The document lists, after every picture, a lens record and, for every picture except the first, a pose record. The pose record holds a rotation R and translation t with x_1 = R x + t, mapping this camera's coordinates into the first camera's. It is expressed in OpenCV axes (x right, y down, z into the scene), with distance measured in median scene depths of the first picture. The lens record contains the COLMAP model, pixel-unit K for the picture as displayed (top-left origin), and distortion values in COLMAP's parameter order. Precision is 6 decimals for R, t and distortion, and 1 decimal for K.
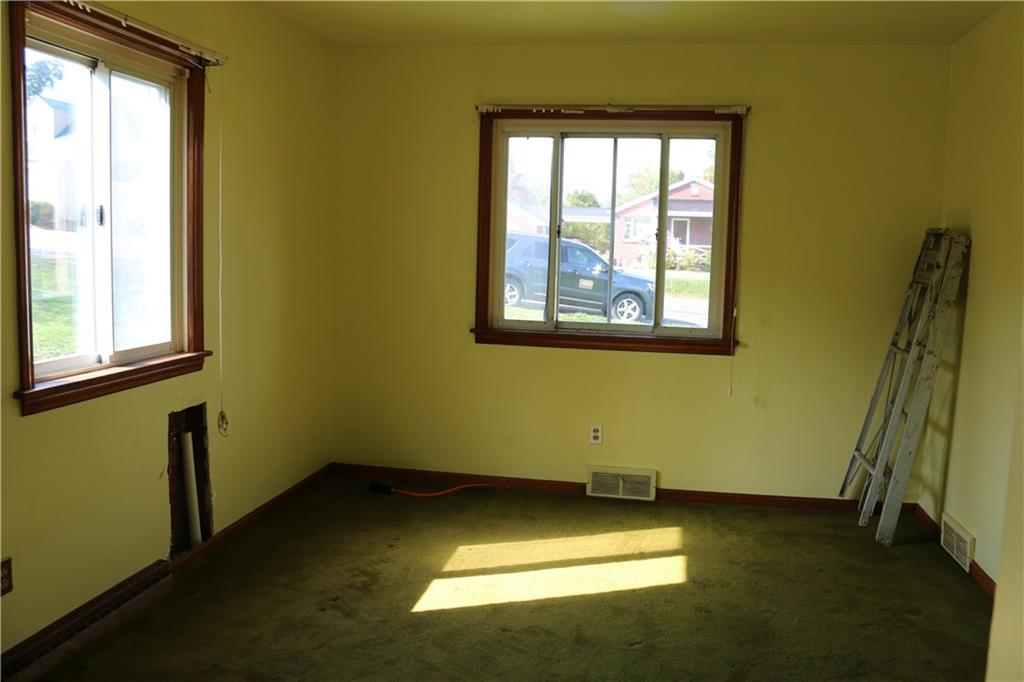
lens RADIAL K [[844.0, 0, 512.0], [0, 844.0, 341.0], [0, 0, 1]] dist [-0.154192, 0.135770]
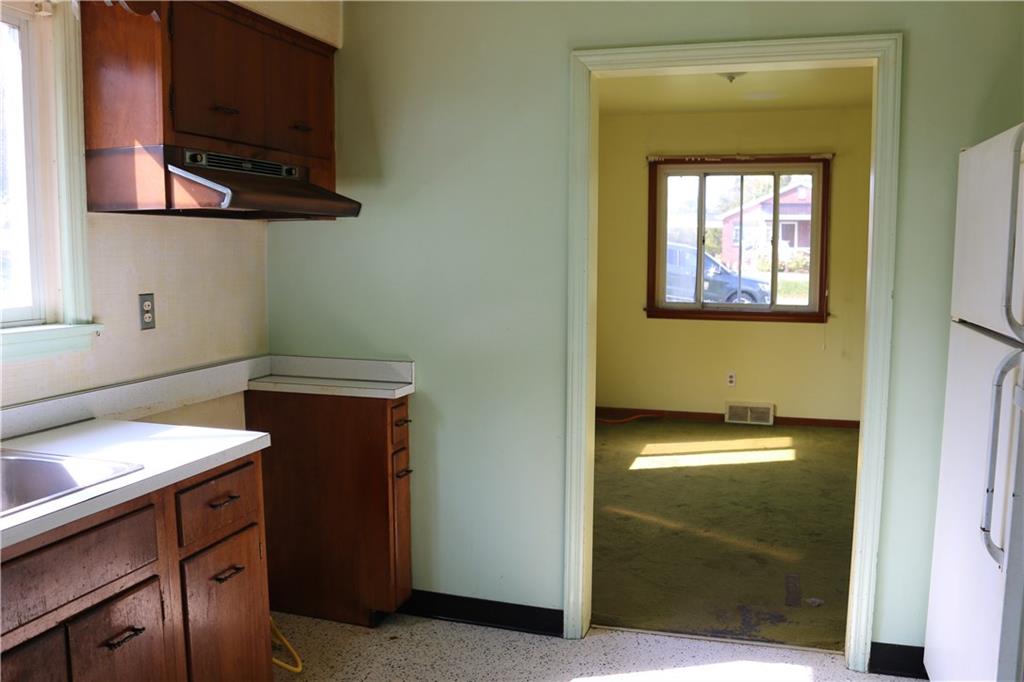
lens RADIAL K [[844.0, 0, 512.0], [0, 844.0, 341.0], [0, 0, 1]] dist [-0.154192, 0.135770]
pose [[0.992176, -0.010266, -0.124425, -0.096592], [0.009204, 0.999916, -0.009108, 0.054914], [0.124508, 0.007891, 0.992187, -0.484177]]
